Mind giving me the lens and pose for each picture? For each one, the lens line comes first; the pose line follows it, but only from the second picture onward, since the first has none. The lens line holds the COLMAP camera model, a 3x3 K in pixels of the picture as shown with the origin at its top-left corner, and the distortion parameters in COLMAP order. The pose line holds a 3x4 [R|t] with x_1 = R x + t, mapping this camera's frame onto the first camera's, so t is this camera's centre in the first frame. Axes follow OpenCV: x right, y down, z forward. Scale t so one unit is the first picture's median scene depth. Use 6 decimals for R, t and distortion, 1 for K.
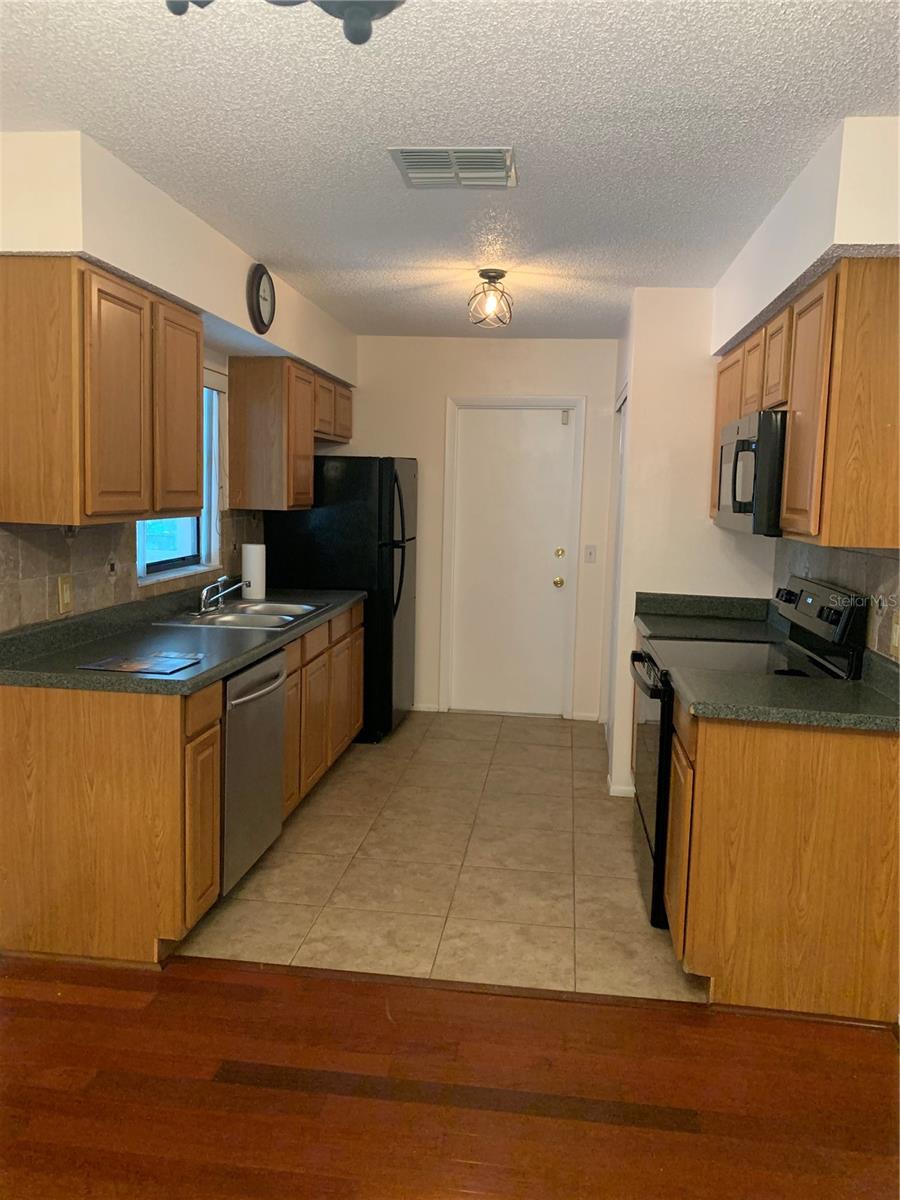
lens RADIAL K [[911.7, 0, 440.5], [0, 911.7, 599.0], [0, 0, 1]] dist [0.051014, -0.044669]
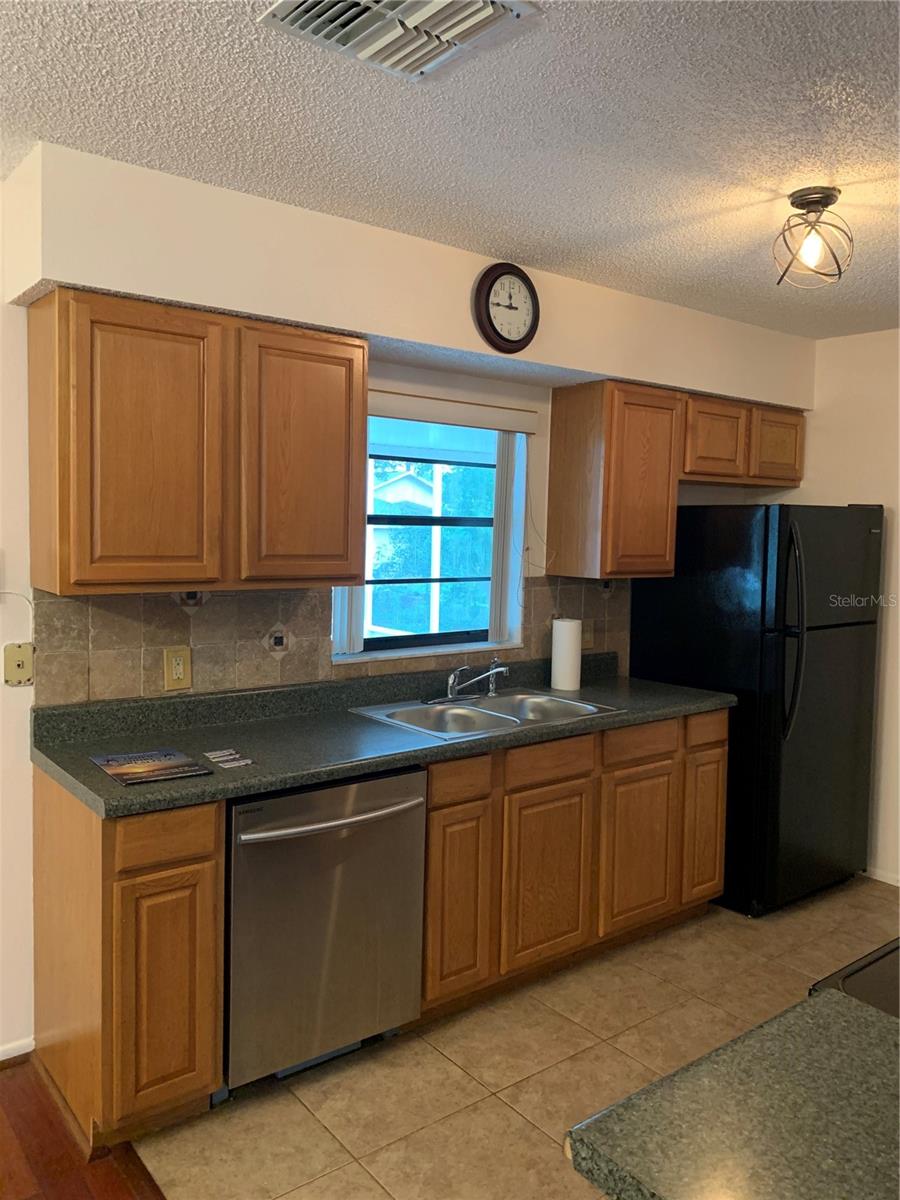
lens RADIAL K [[911.7, 0, 456.4], [0, 911.7, 593.0], [0, 0, 1]] dist [0.051014, -0.044669]
pose [[0.713970, 0.037546, -0.699169, 0.314761], [-0.084569, 0.995875, -0.032880, -0.056061], [0.695050, 0.082603, 0.714200, 0.420151]]
